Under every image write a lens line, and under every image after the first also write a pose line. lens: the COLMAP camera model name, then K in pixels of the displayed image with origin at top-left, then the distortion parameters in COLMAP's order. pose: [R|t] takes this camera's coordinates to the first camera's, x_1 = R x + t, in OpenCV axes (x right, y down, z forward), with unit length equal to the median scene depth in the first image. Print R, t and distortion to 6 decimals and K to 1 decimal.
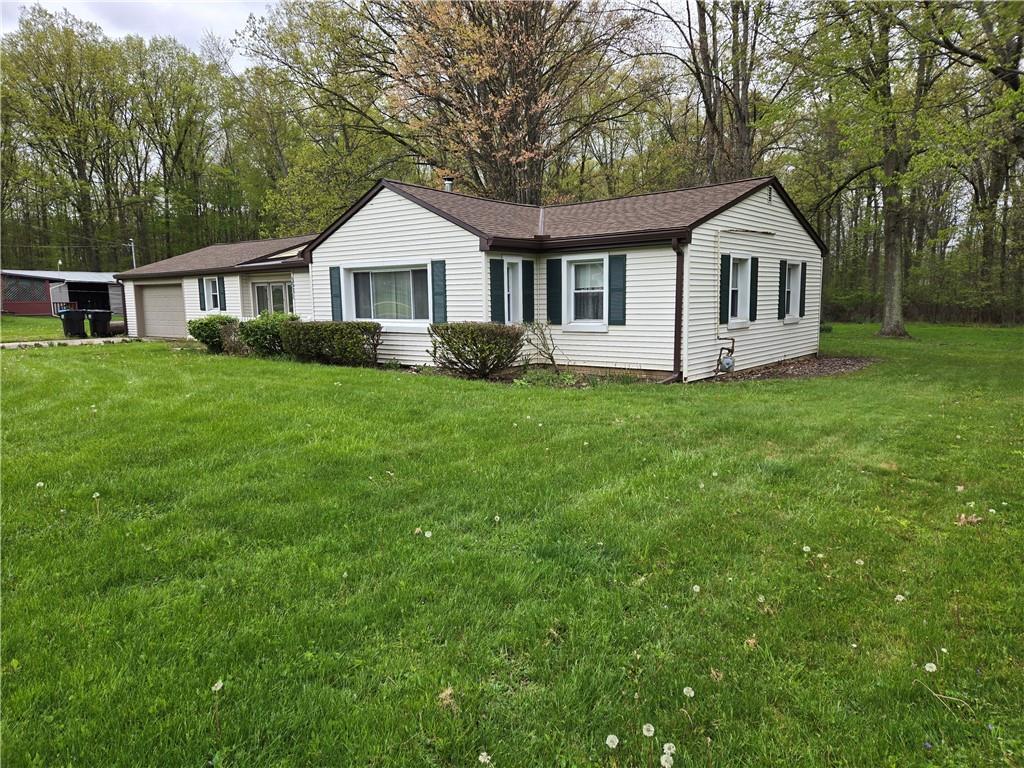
lens RADIAL K [[694.1, 0, 510.0], [0, 694.1, 396.7], [0, 0, 1]] dist [0.085016, -0.078261]
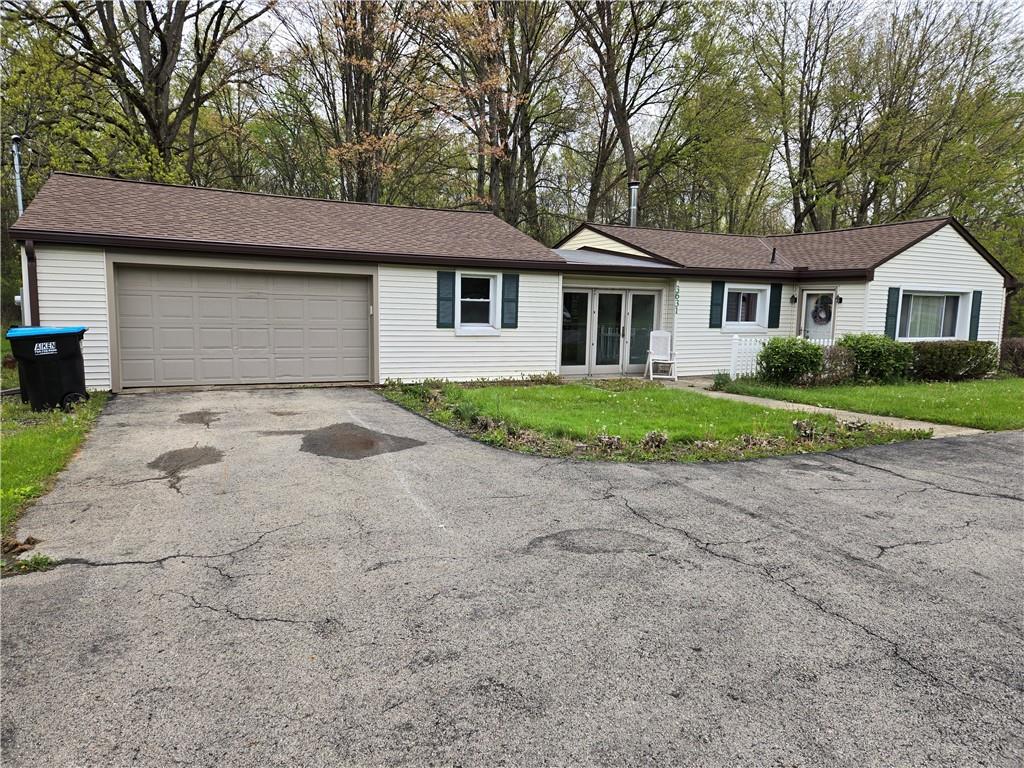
lens RADIAL K [[694.1, 0, 510.0], [0, 694.1, 396.7], [0, 0, 1]] dist [0.085016, -0.078261]
pose [[0.392030, -0.097748, 0.914745, -1.418249], [0.098921, 0.993053, 0.063722, -0.147294], [-0.914618, 0.065507, 0.398976, 1.101787]]
